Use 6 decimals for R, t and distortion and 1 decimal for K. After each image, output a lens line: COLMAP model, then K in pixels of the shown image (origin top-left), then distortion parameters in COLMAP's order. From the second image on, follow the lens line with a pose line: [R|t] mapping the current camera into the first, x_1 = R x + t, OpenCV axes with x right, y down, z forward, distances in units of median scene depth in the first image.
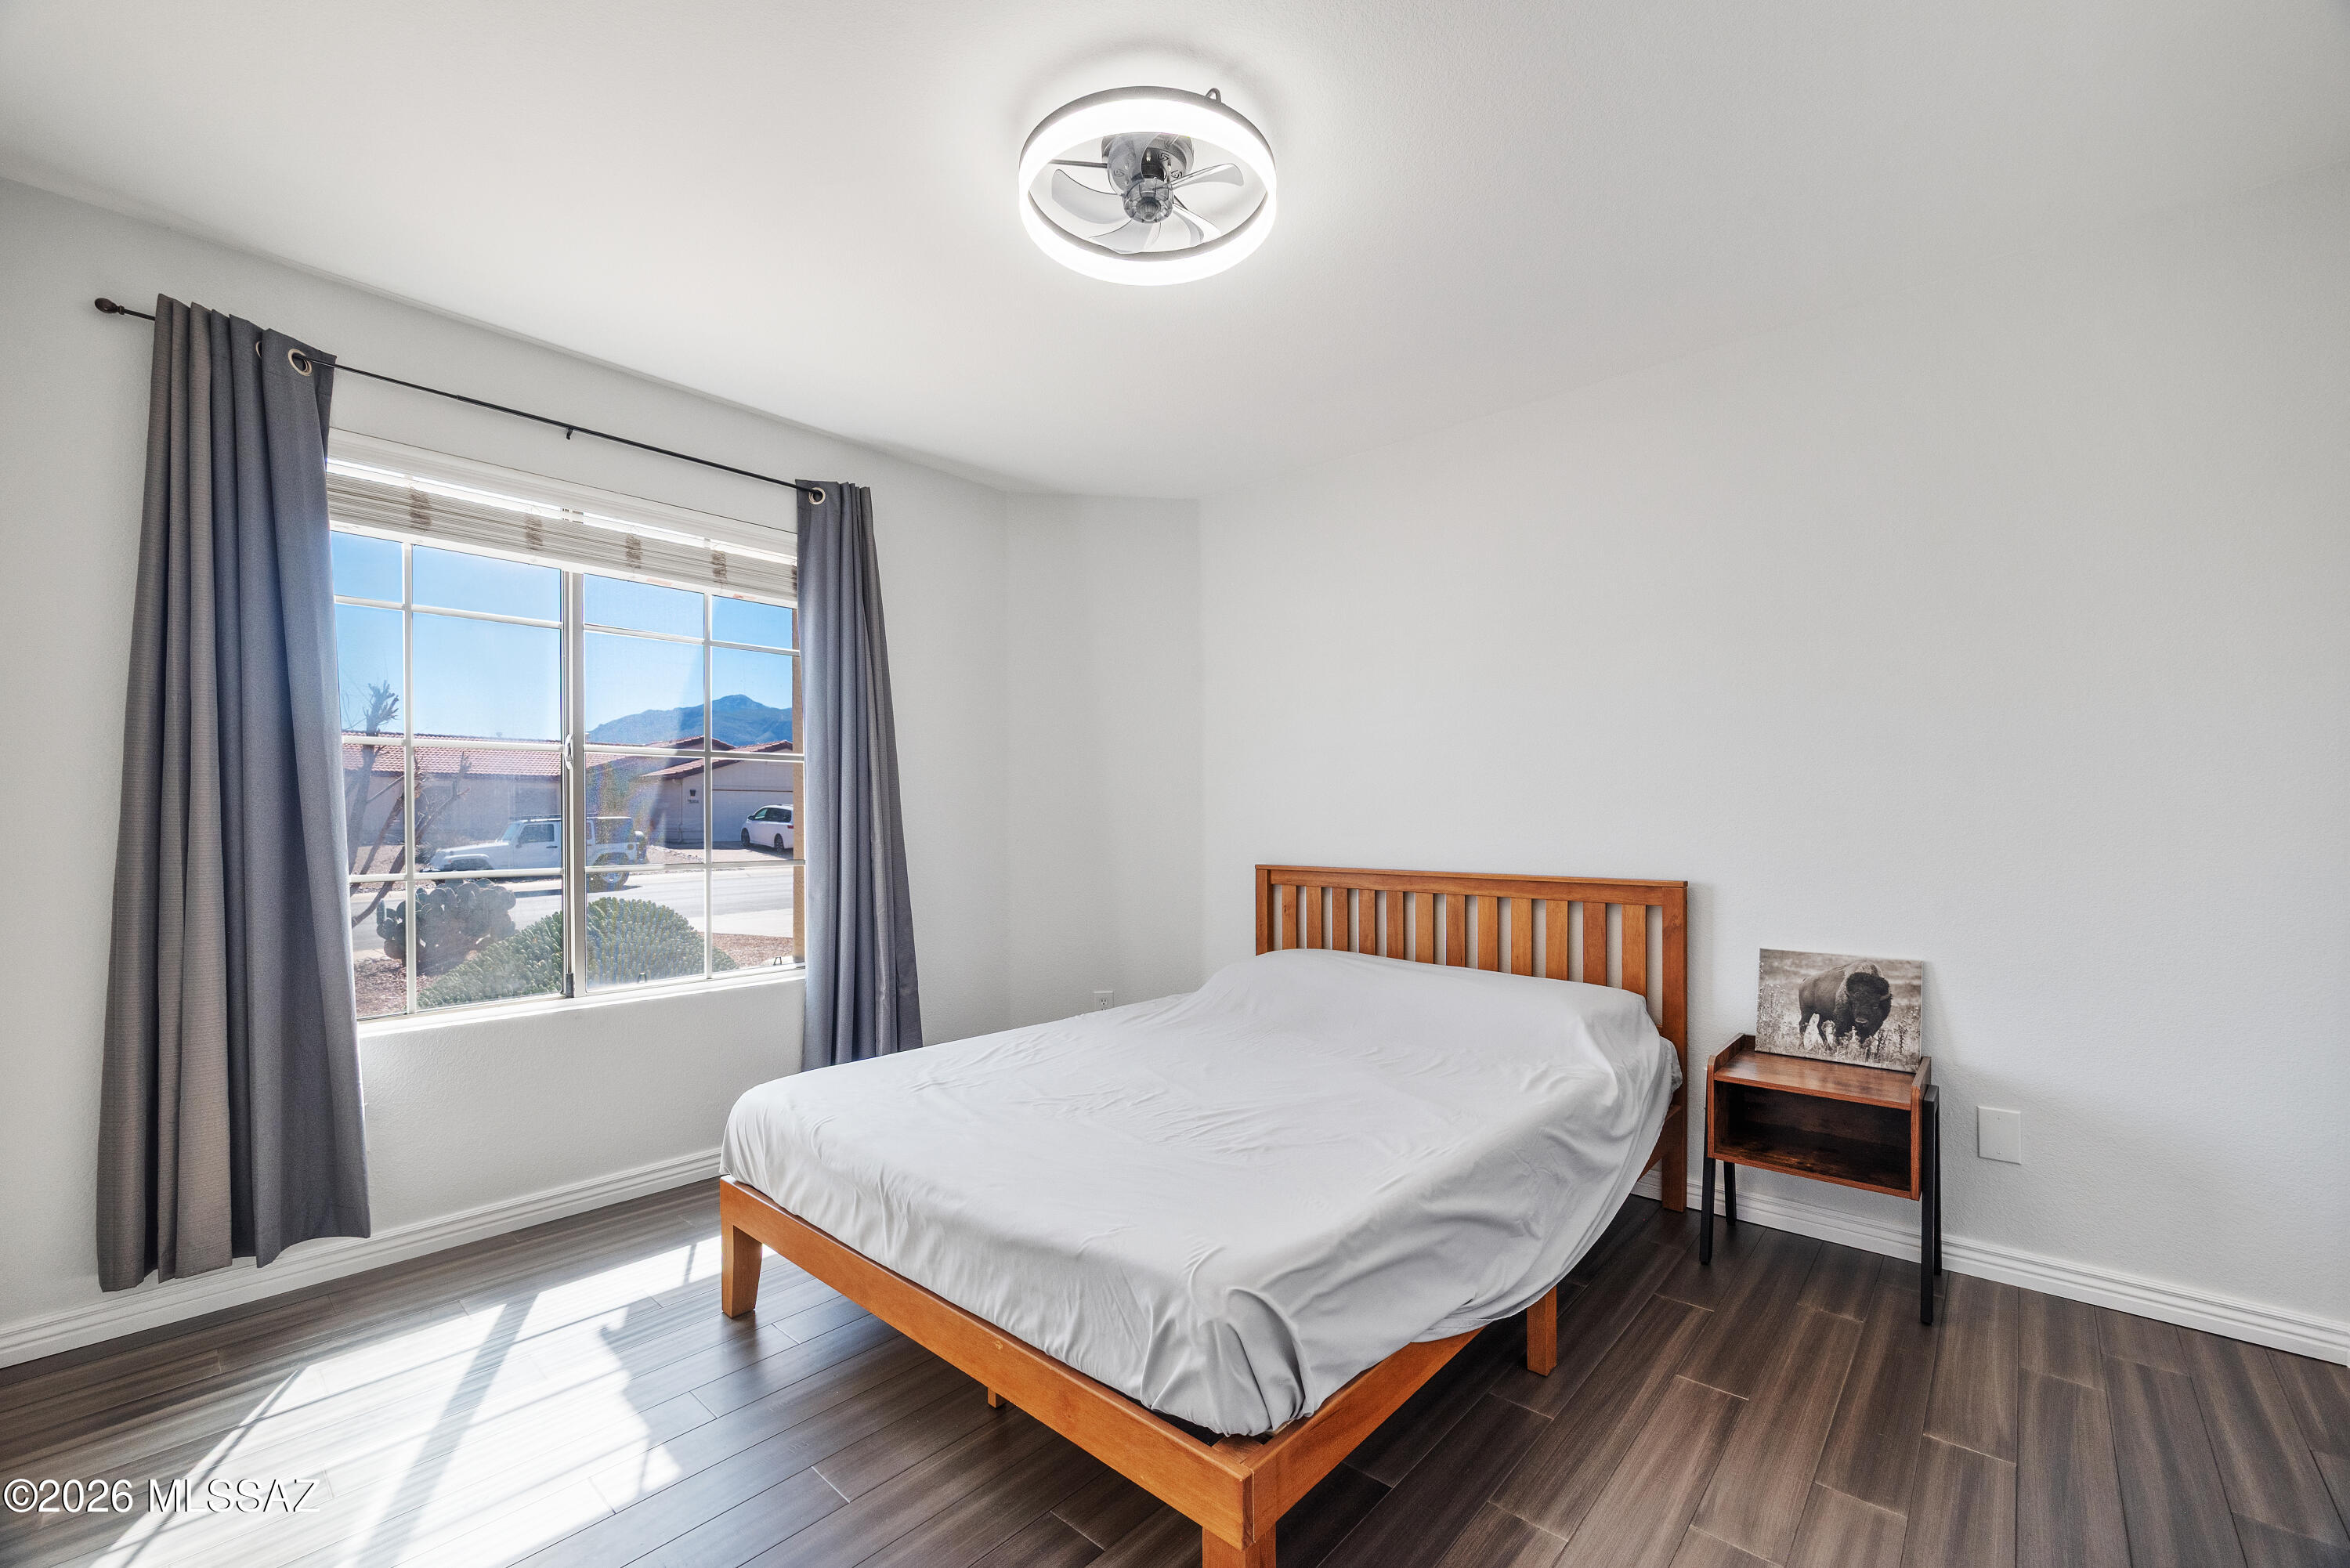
lens RADIAL K [[952.1, 0, 1191.5], [0, 952.1, 816.8], [0, 0, 1]] dist [-0.000715, -0.000165]
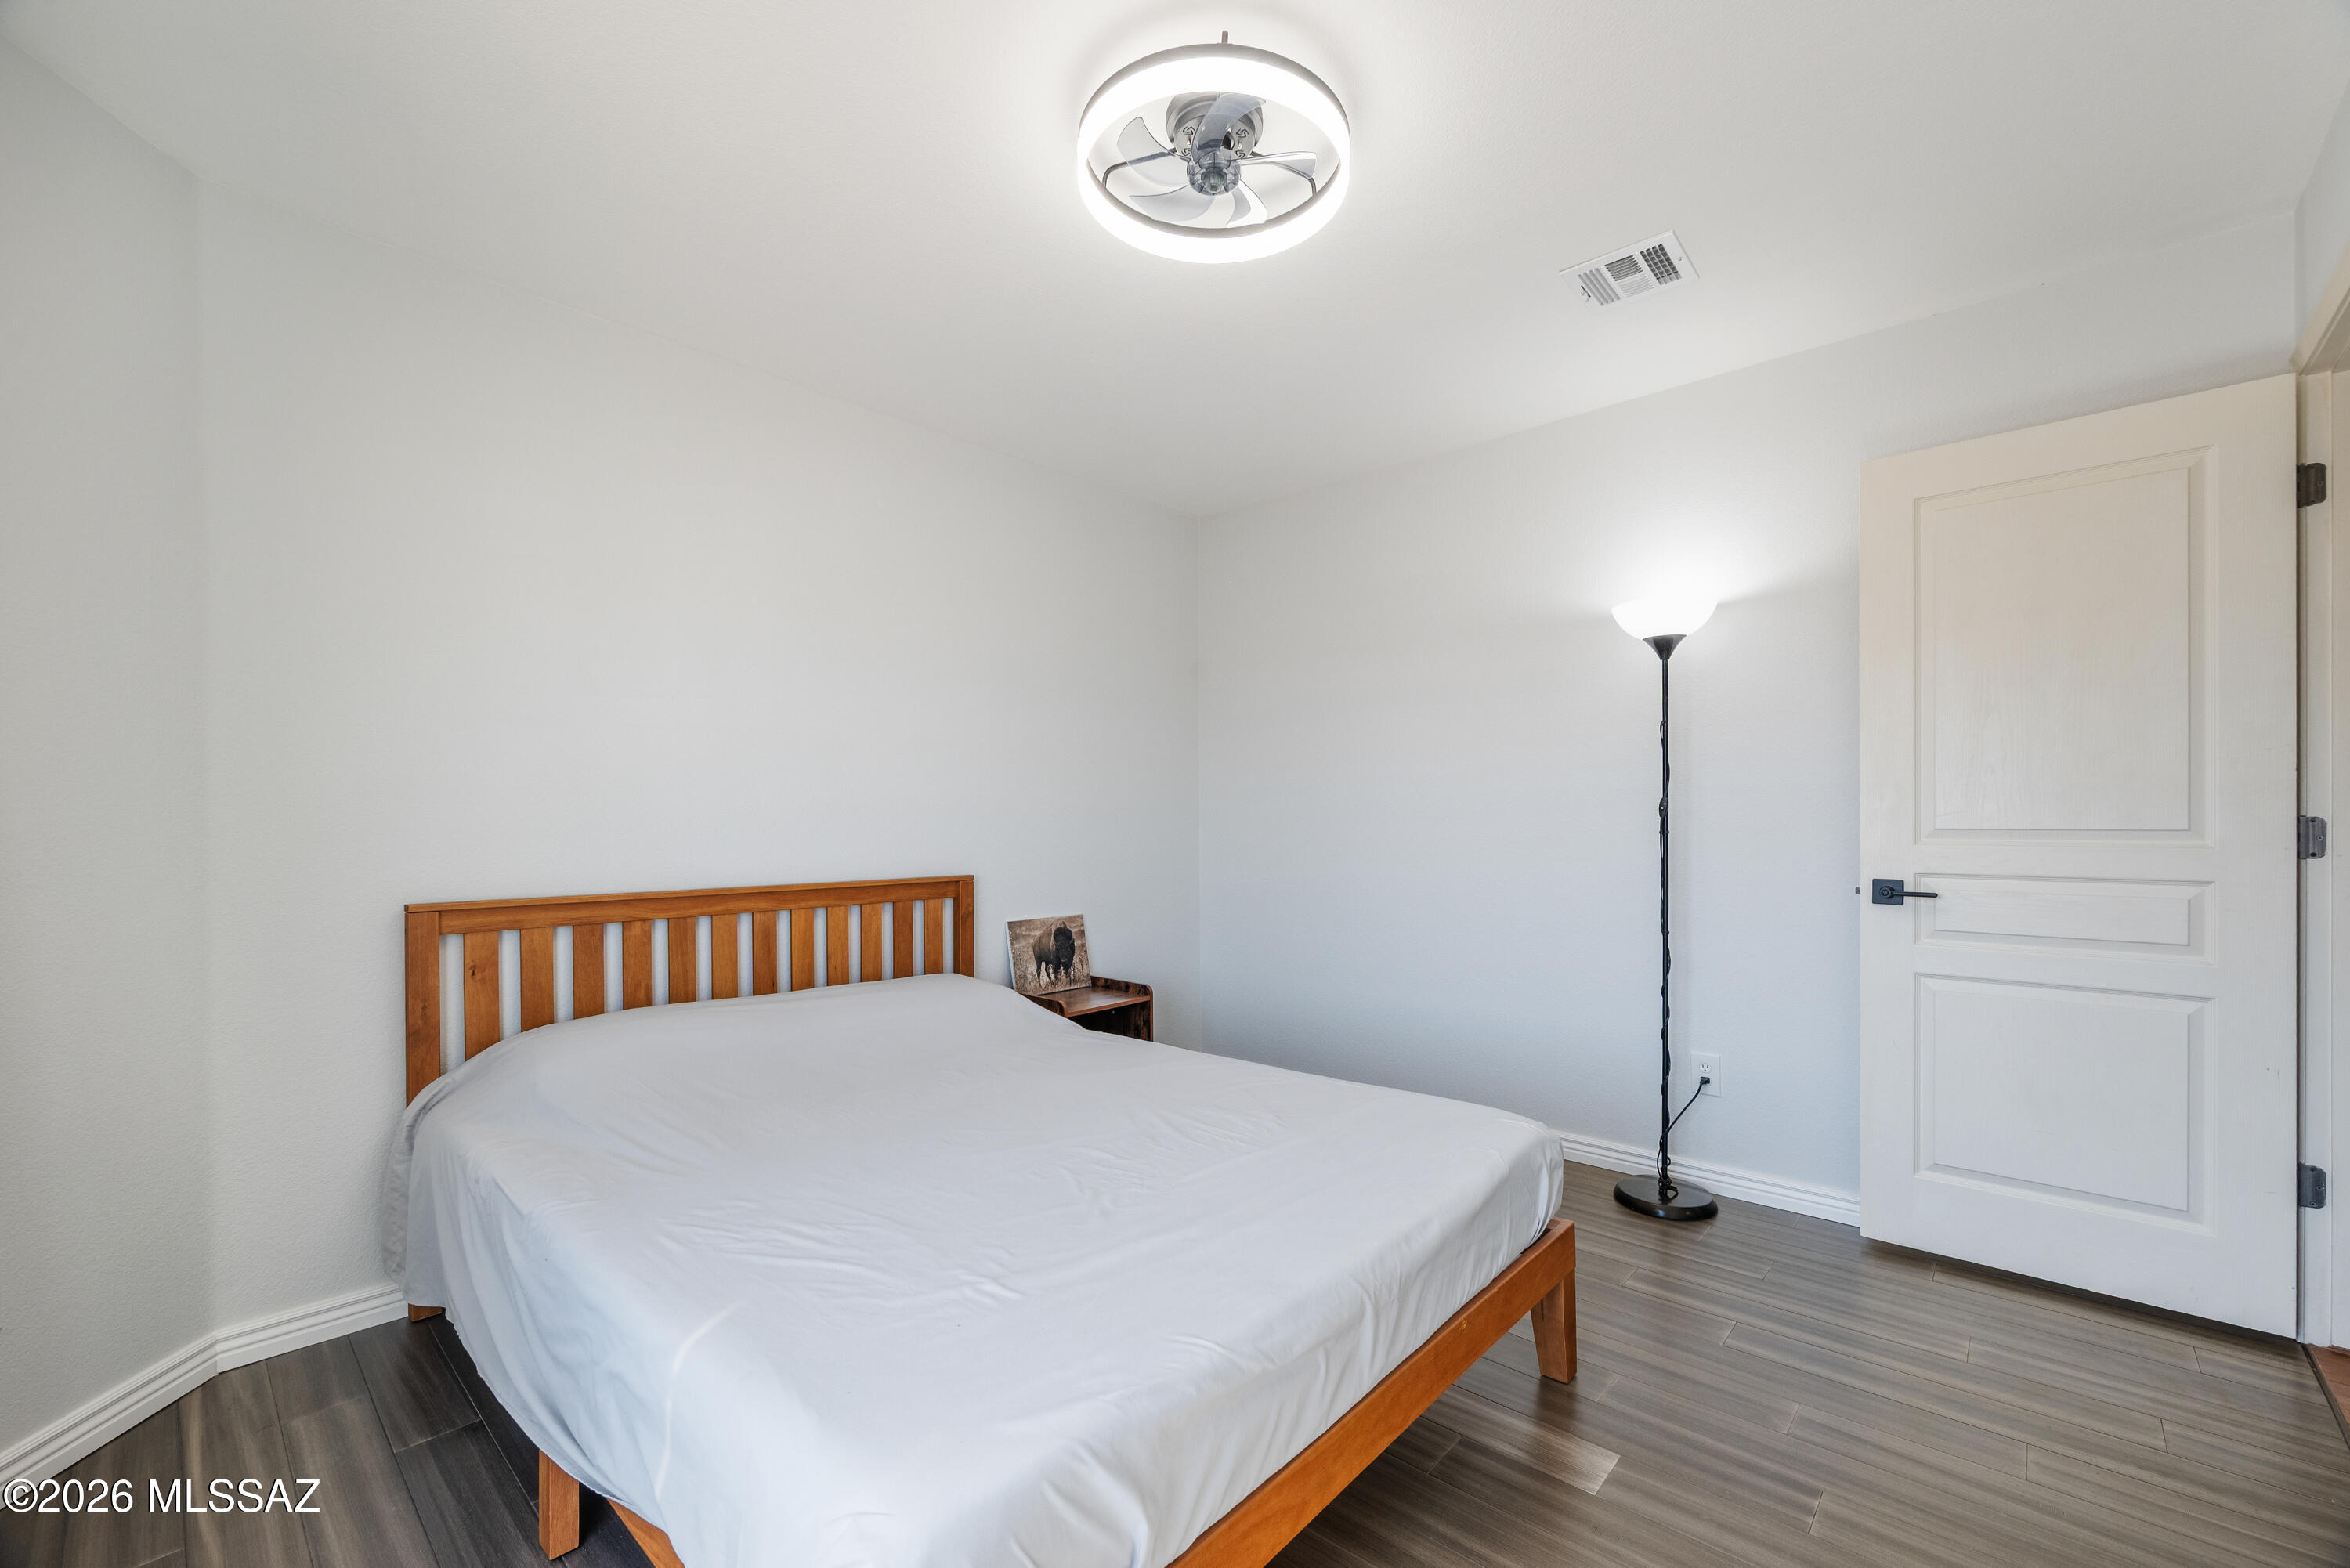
lens RADIAL K [[952.1, 0, 1191.5], [0, 952.1, 816.8], [0, 0, 1]] dist [-0.000715, -0.000165]
pose [[0.002422, 0.008379, 0.999962, -0.739332], [0.004349, 0.999955, -0.008390, 0.006020], [-0.999988, 0.004370, 0.002385, 0.768023]]
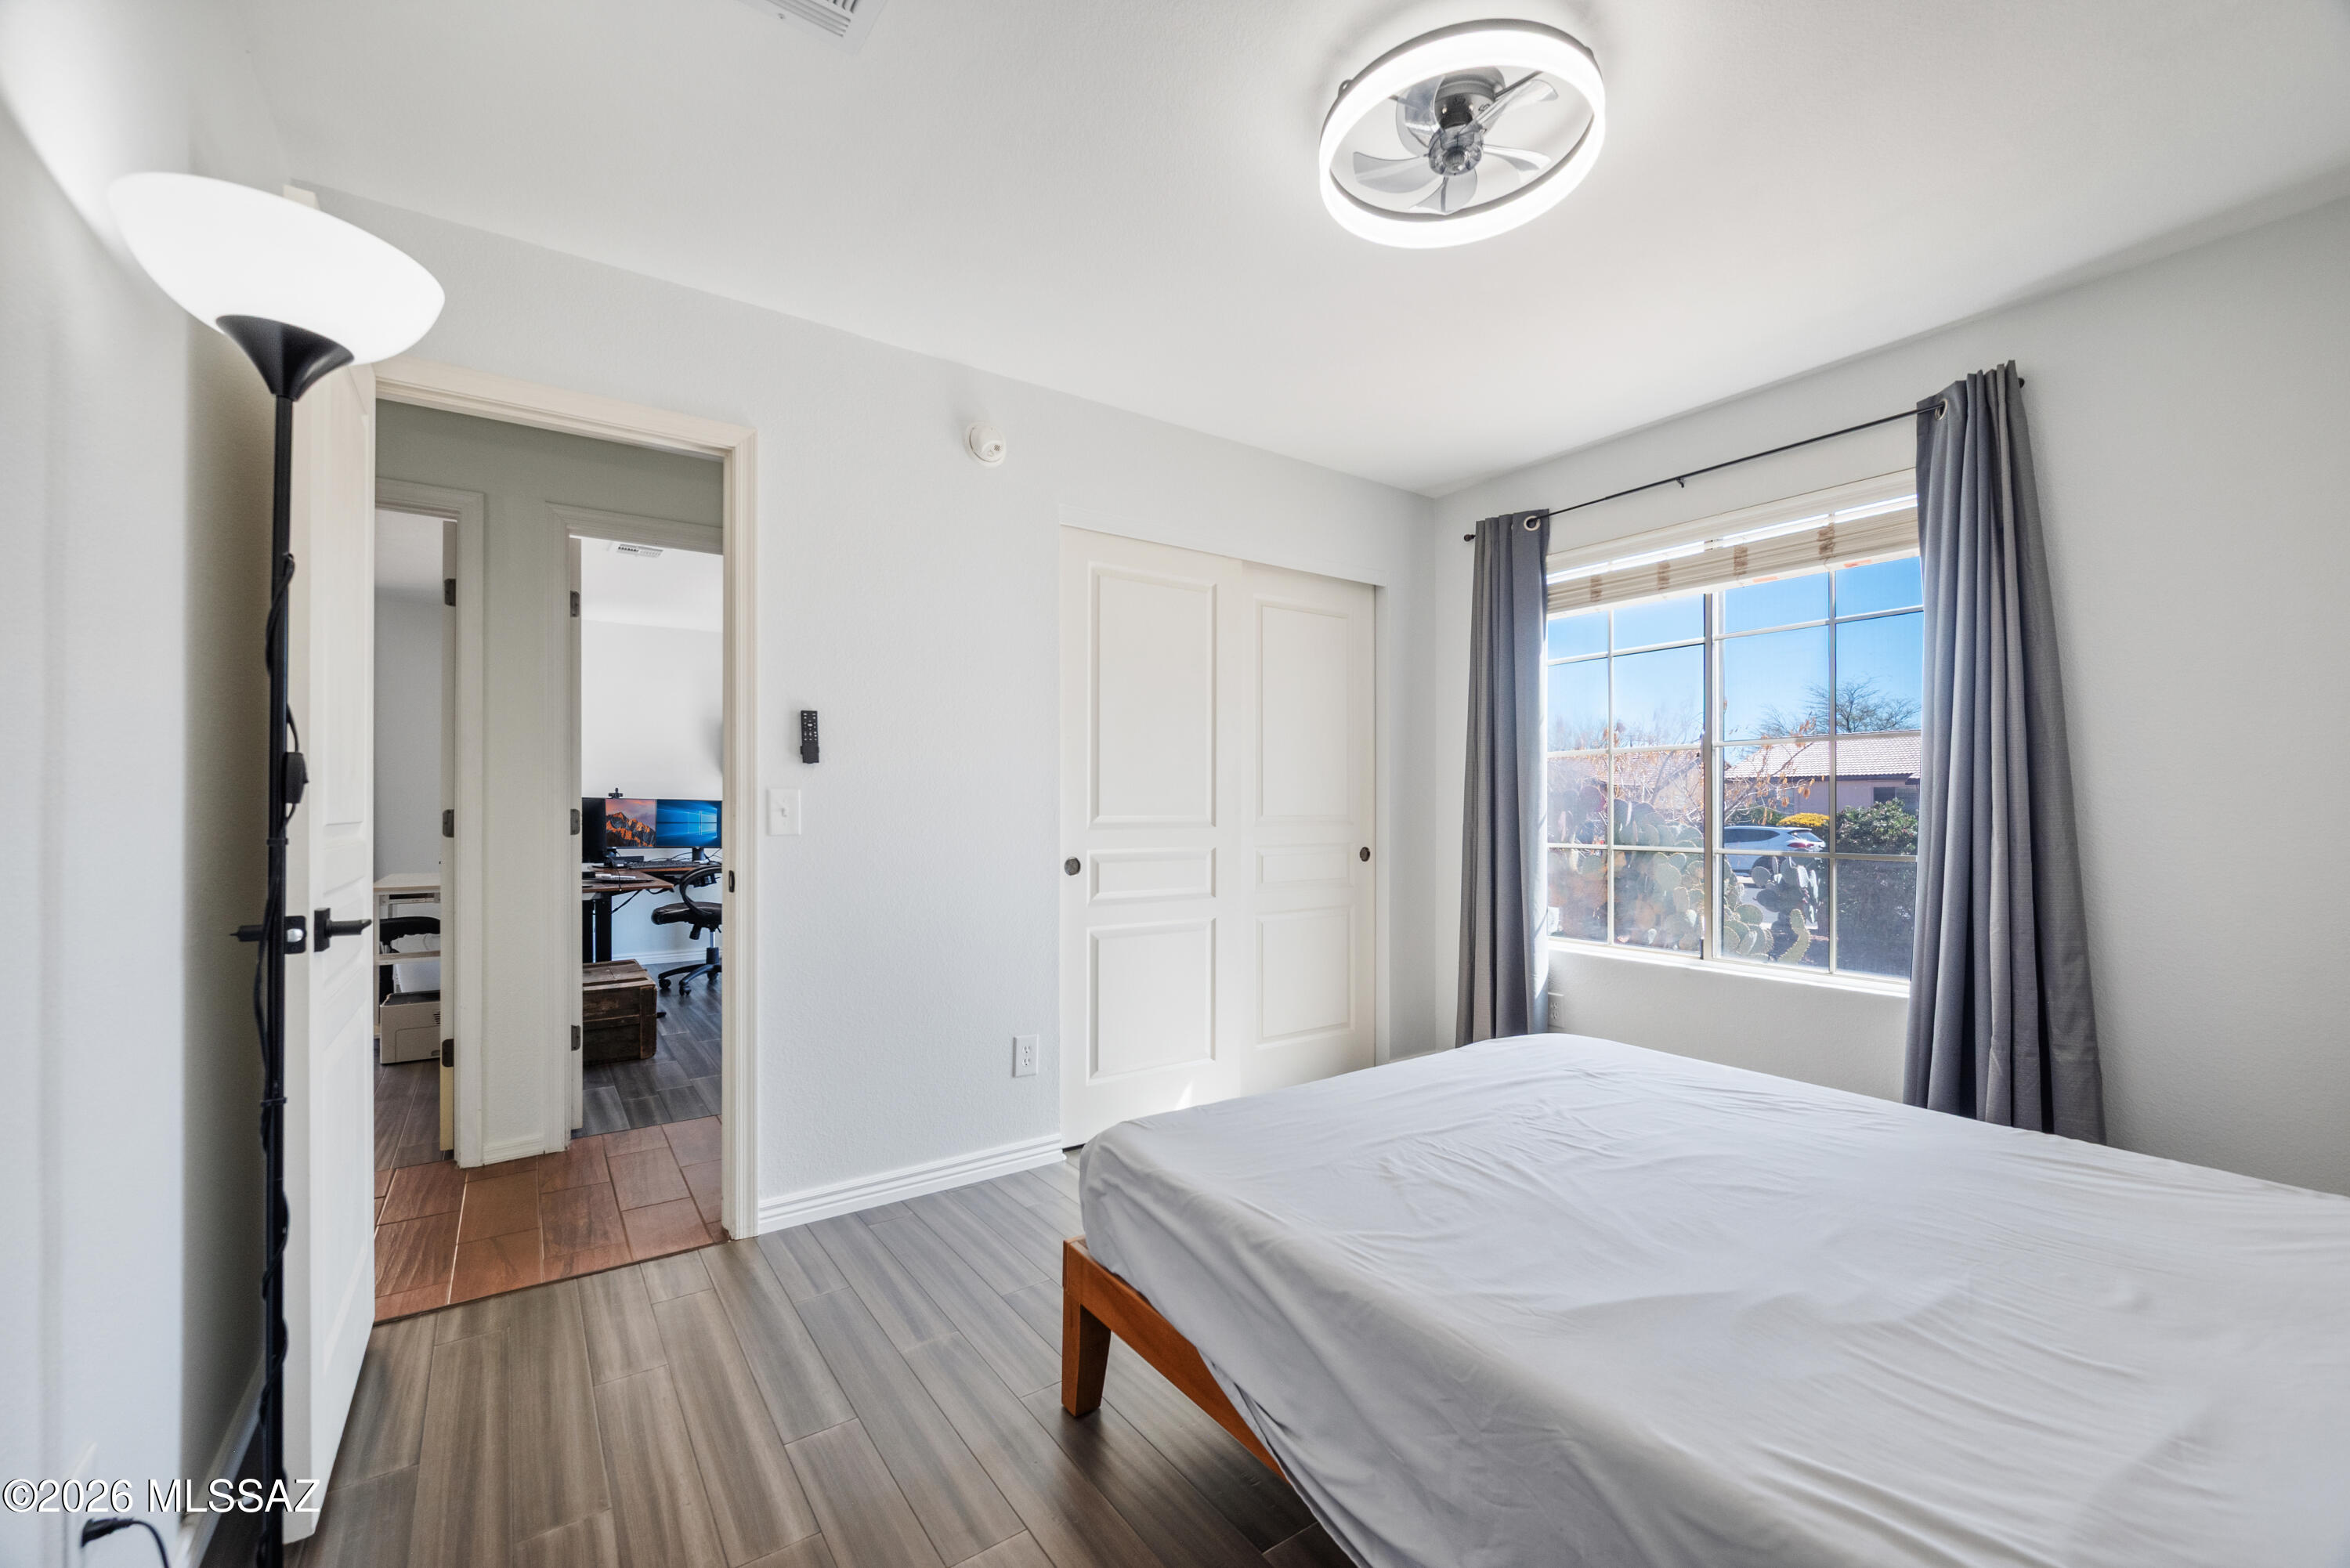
lens RADIAL K [[952.1, 0, 1191.5], [0, 952.1, 816.8], [0, 0, 1]] dist [-0.000715, -0.000165]
pose [[-0.220925, 0.014163, -0.975188, 0.693095], [0.000298, 0.999895, 0.014454, -0.002411], [0.975291, 0.002903, -0.220906, 0.712872]]
